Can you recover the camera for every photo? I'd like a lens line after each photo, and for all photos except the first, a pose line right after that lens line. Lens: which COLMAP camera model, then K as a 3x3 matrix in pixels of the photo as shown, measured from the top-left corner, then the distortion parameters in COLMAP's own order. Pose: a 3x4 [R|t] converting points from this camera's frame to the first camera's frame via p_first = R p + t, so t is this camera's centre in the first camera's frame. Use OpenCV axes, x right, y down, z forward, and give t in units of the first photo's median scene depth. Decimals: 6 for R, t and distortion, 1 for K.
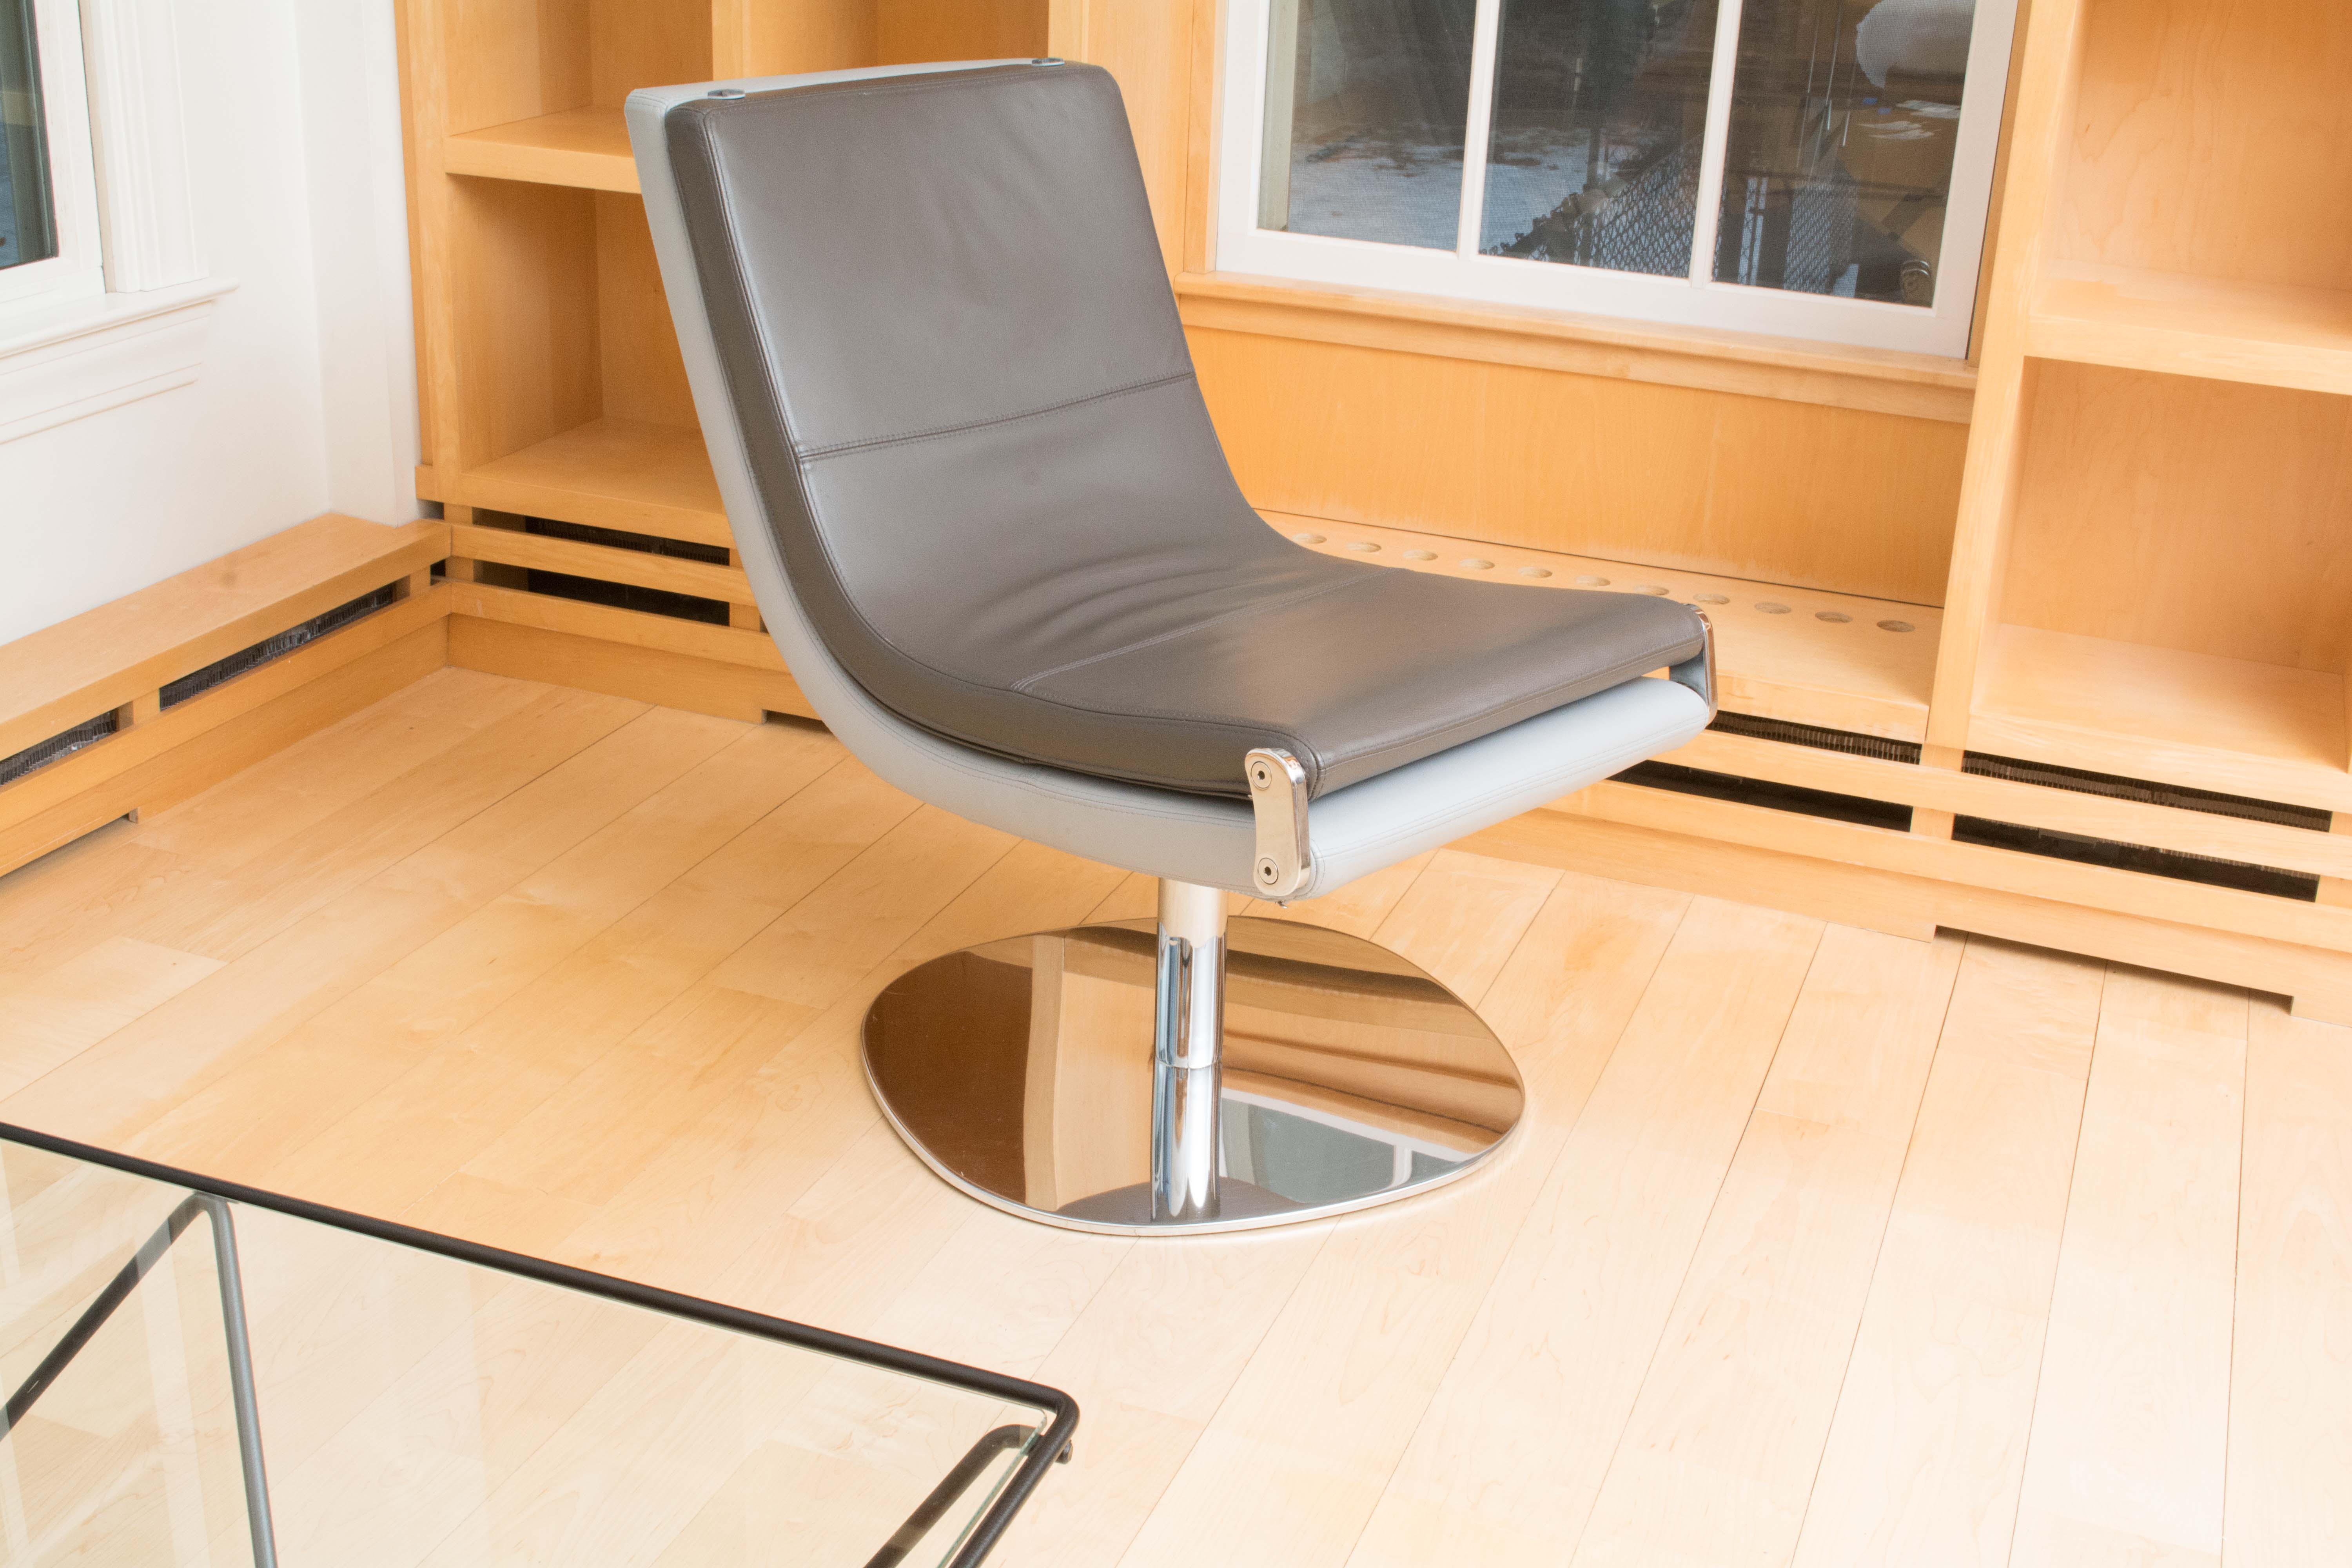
lens RADIAL K [[2731.8, 0, 1160.0], [0, 2731.8, 768.8], [0, 0, 1]] dist [-0.046498, 0.000000]
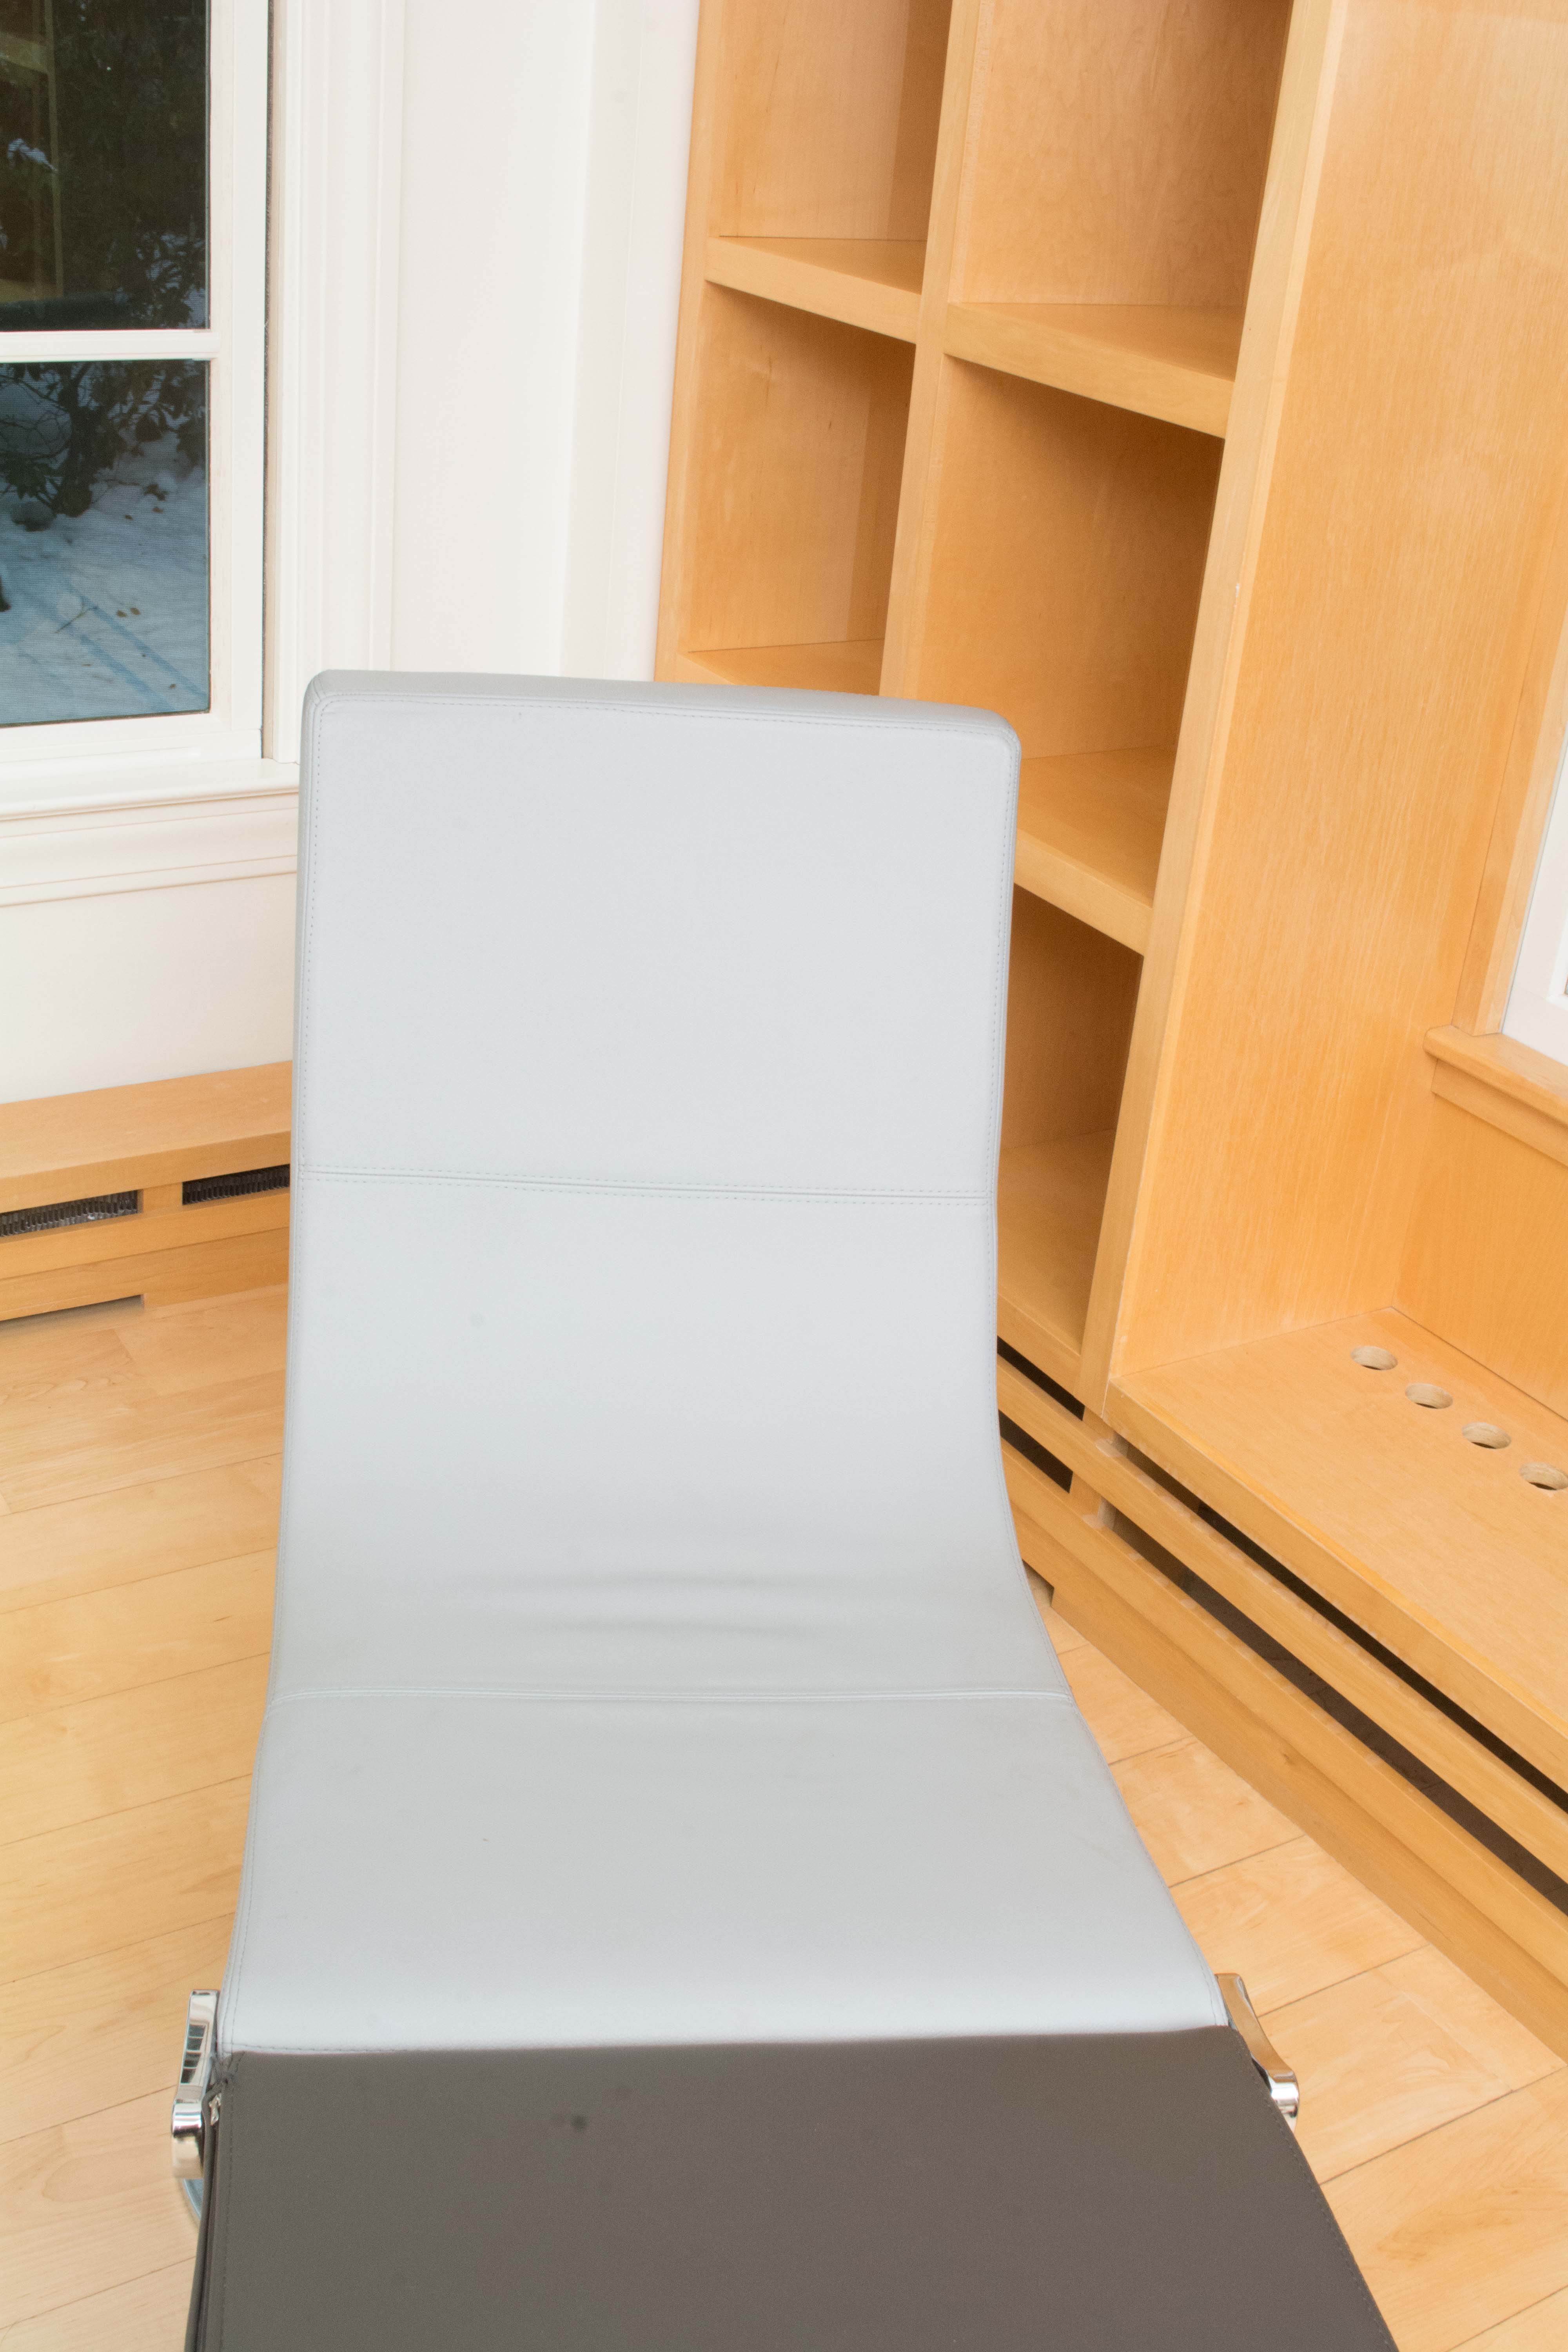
lens RADIAL K [[2557.1, 0, 745.3], [0, 2557.1, 1196.3], [0, 0, 1]] dist [-0.057627, 0.000000]
pose [[0.790095, 0.298386, -0.535459, 0.251484], [-0.275869, 0.953152, 0.124088, -0.182320], [0.547399, 0.049675, 0.835396, 0.357150]]
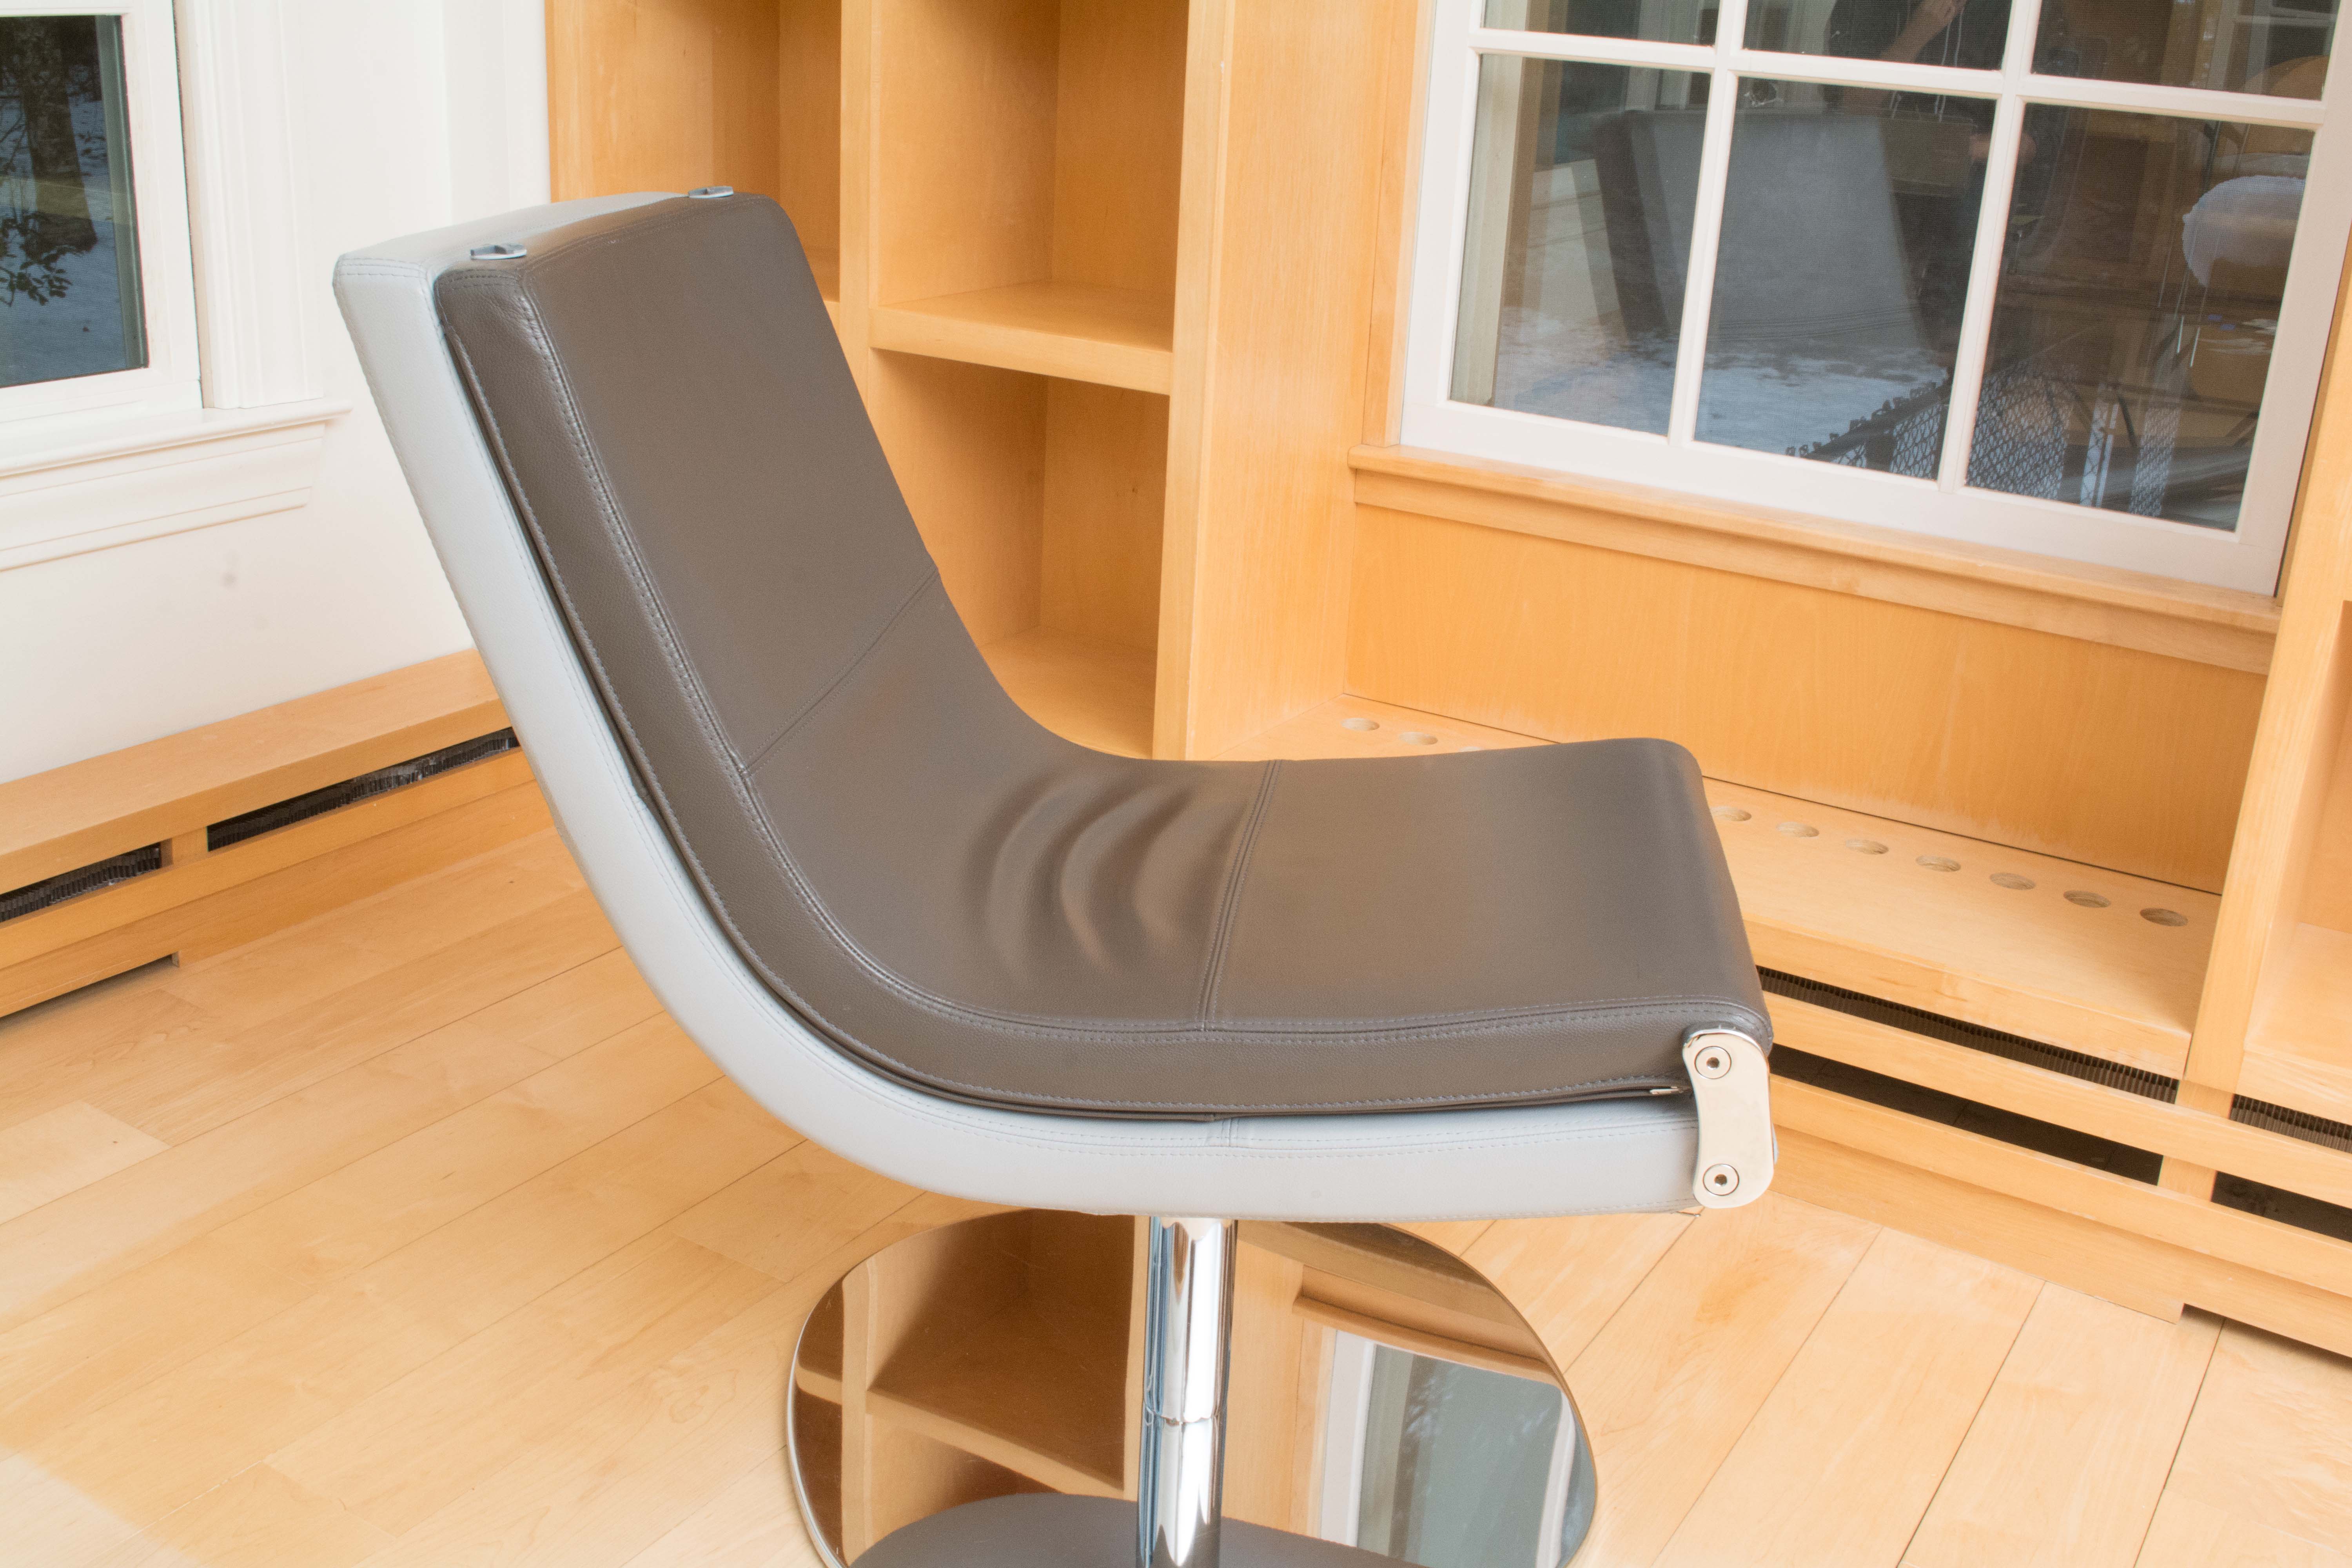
lens RADIAL K [[2318.3, 0, 1165.6], [0, 2318.3, 762.6], [0, 0, 1]] dist [-0.061816, 0.000000]
pose [[0.981680, 0.073555, -0.175765, 0.092058], [-0.081729, 0.995863, -0.039720, -0.045889], [0.172117, 0.053358, 0.983630, 0.265795]]
